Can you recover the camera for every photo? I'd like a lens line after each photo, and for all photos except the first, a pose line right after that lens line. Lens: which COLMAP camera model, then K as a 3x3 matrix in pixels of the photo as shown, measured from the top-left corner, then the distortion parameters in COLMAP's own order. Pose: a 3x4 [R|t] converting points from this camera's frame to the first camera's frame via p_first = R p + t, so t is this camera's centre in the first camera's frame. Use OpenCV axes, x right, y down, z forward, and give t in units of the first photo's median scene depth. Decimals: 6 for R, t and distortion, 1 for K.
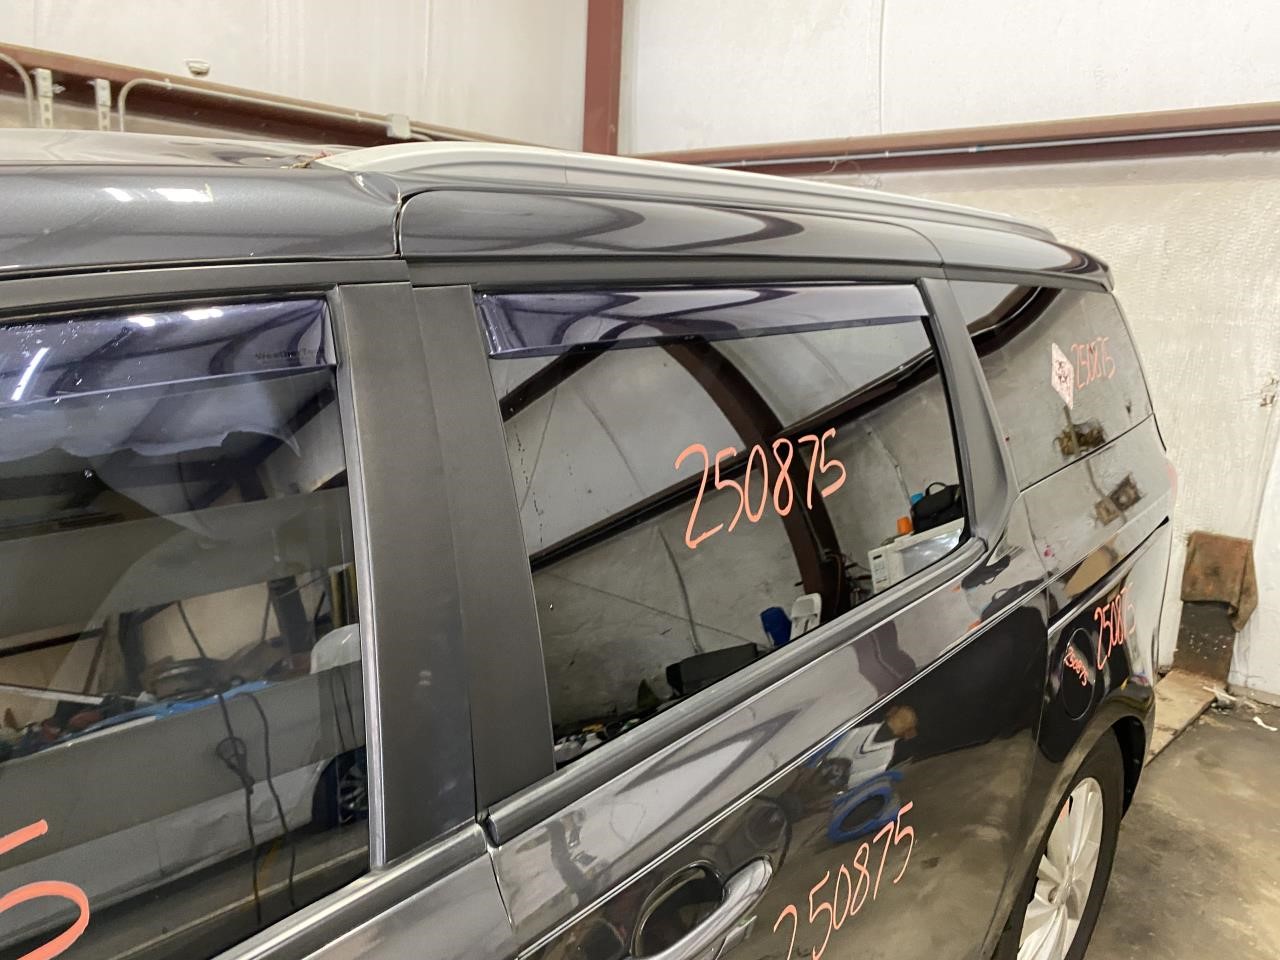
lens RADIAL K [[970.3, 0, 636.0], [0, 970.3, 451.3], [0, 0, 1]] dist [0.010835, -0.001739]
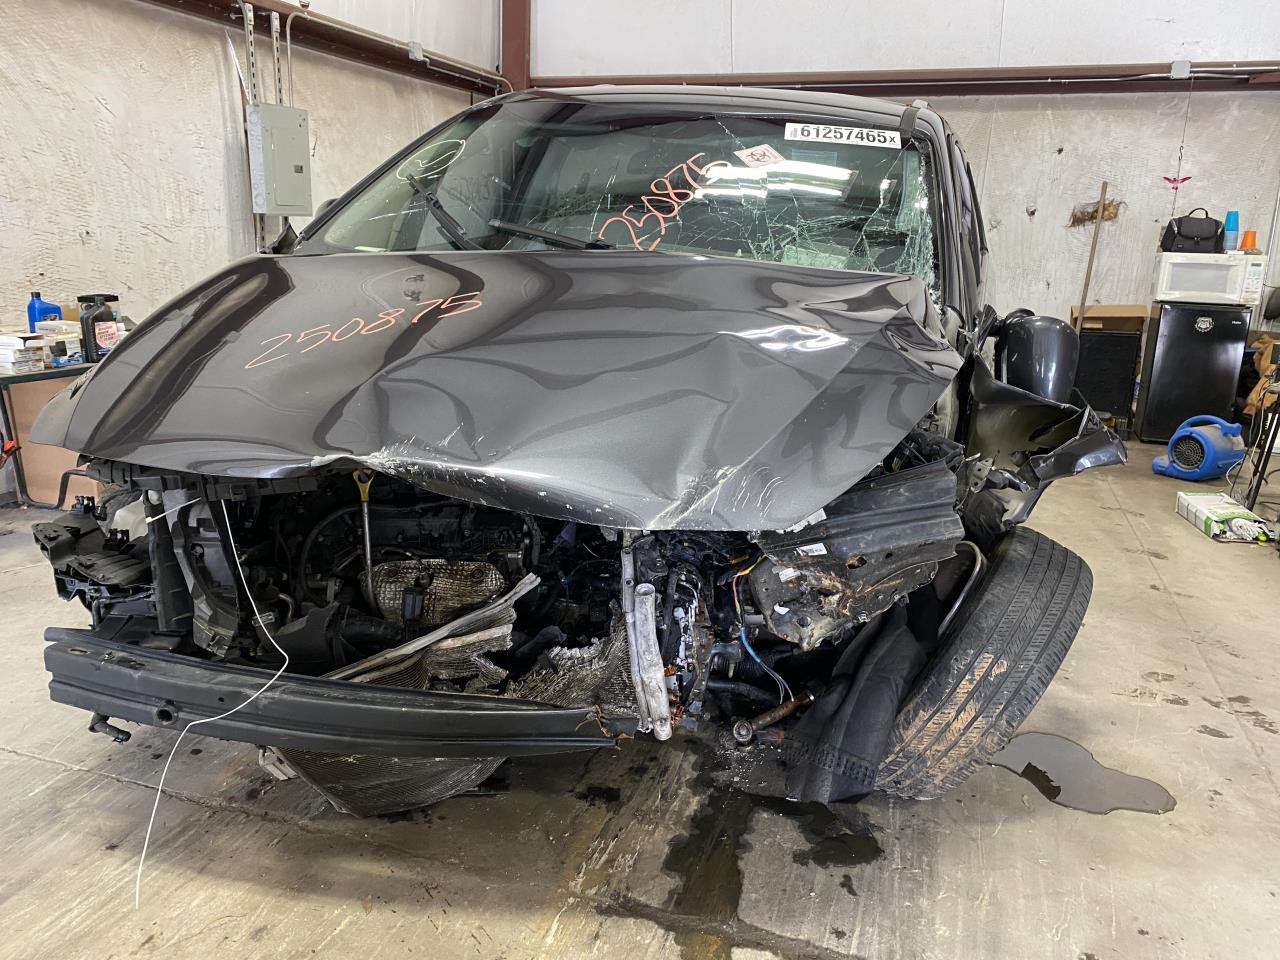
lens RADIAL K [[984.7, 0, 642.7], [0, 984.7, 454.8], [0, 0, 1]] dist [0.002580, -0.003024]
pose [[0.916104, -0.105718, 0.386751, -0.706657], [0.074298, 0.992667, 0.095354, 0.142098], [-0.393996, -0.058619, 0.917241, -0.512703]]
